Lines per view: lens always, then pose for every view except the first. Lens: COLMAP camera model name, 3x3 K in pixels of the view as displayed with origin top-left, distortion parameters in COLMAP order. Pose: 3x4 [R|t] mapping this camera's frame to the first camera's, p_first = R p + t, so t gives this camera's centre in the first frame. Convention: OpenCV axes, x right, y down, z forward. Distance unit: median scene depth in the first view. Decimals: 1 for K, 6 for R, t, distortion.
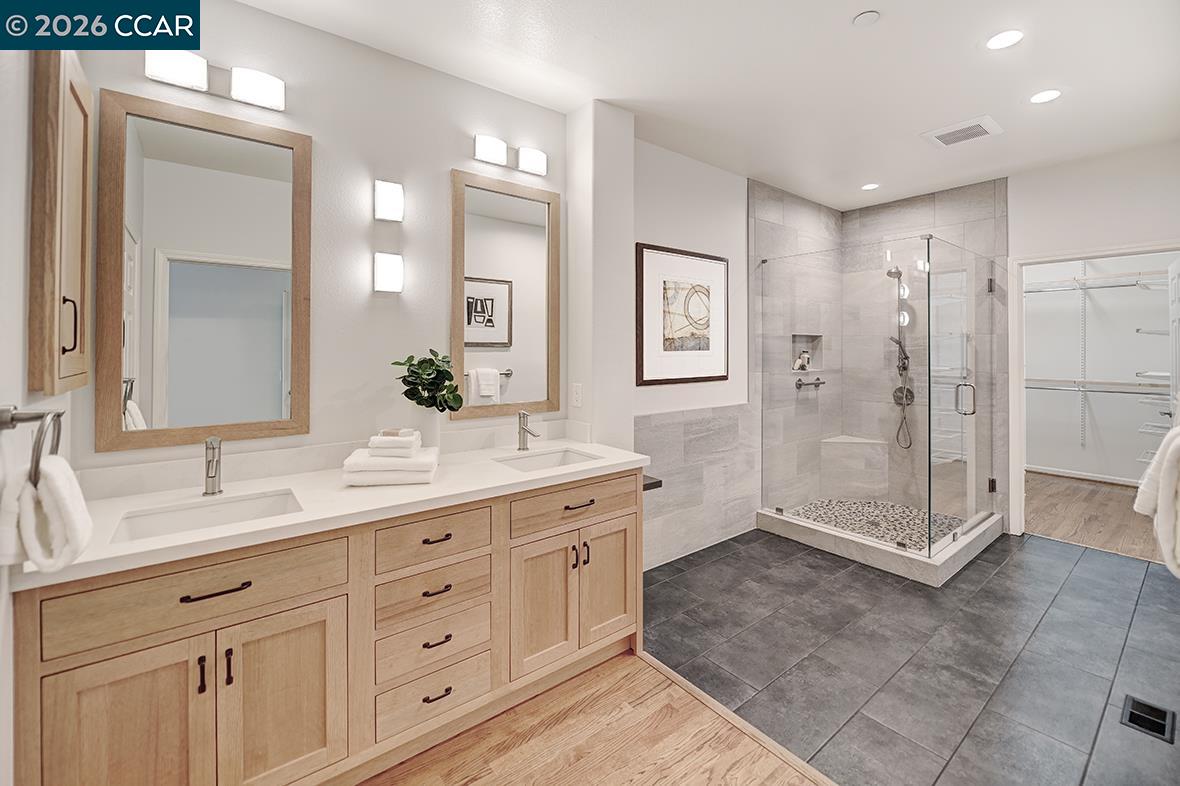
lens RADIAL K [[479.7, 0, 614.9], [0, 479.7, 366.9], [0, 0, 1]] dist [-0.000868, -0.000152]
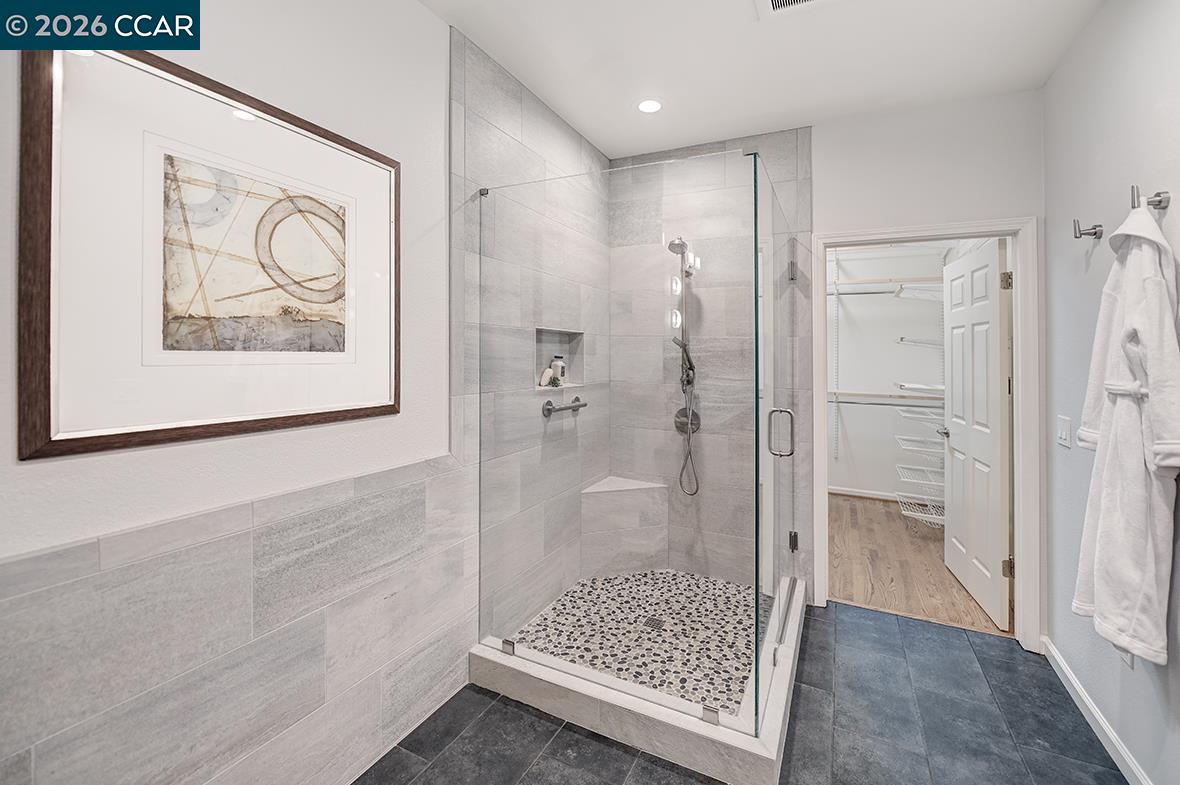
lens RADIAL K [[499.1, 0, 595.6], [0, 499.1, 353.1], [0, 0, 1]] dist [0.002412, 0.000013]
pose [[0.912913, 0.016222, 0.407832, 0.195326], [-0.000989, 0.999295, -0.037534, -0.014024], [-0.408154, 0.033862, 0.912285, 0.425628]]
